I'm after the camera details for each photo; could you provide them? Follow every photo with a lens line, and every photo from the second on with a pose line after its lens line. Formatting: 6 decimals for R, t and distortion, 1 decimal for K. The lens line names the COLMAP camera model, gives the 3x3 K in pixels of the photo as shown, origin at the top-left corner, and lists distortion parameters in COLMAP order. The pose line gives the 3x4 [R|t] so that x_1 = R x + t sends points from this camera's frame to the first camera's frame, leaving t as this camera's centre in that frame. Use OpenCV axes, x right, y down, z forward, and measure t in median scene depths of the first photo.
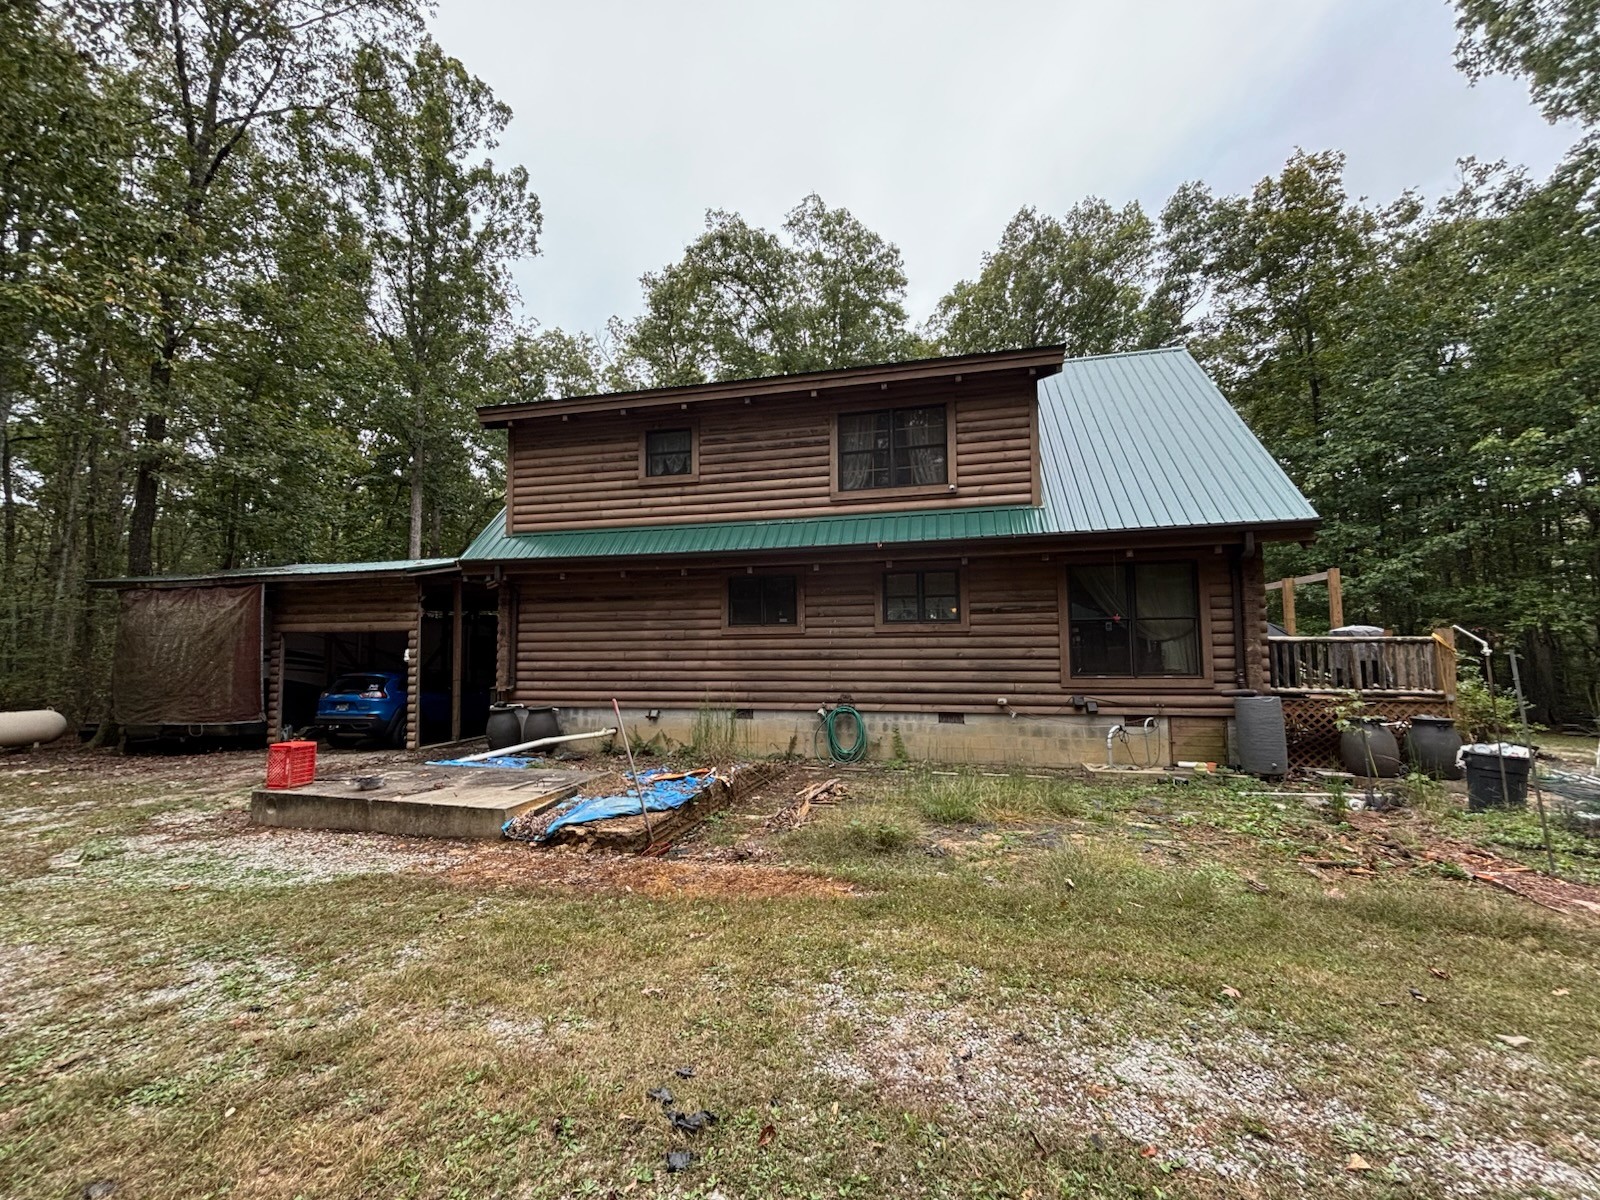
lens RADIAL K [[648.7, 0, 799.3], [0, 648.7, 593.8], [0, 0, 1]] dist [0.004649, -0.000465]
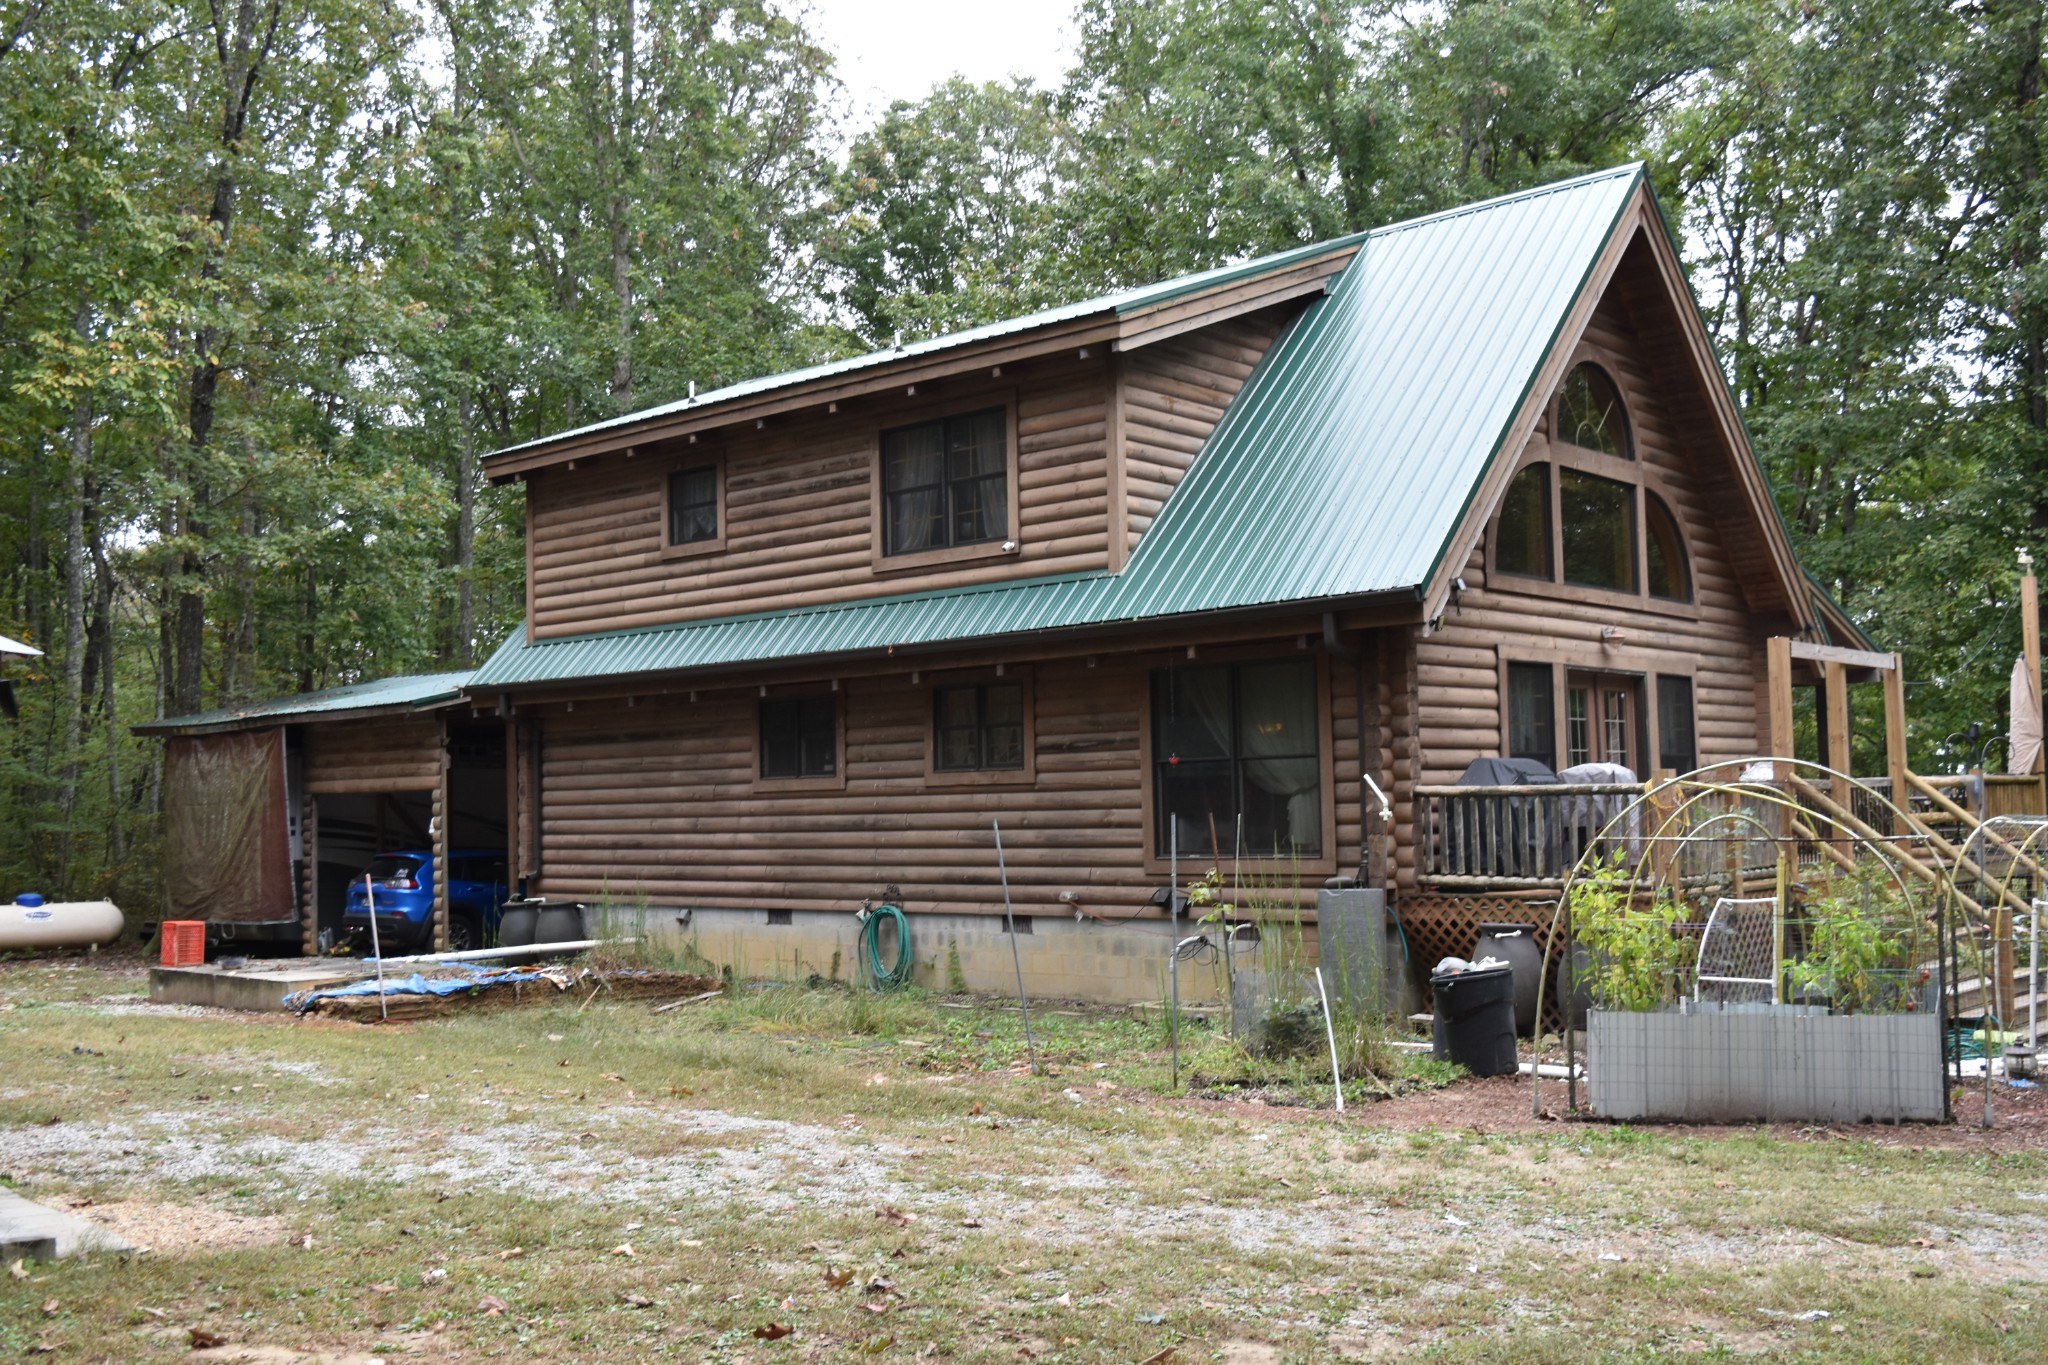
lens RADIAL K [[1900.3, 0, 1024.8], [0, 1900.3, 686.9], [0, 0, 1]] dist [-0.021471, 0.000000]
pose [[0.887605, -0.037819, -0.459050, 0.993797], [0.047086, 0.998852, 0.008754, -0.044352], [0.458192, -0.029385, 0.888368, -0.539878]]
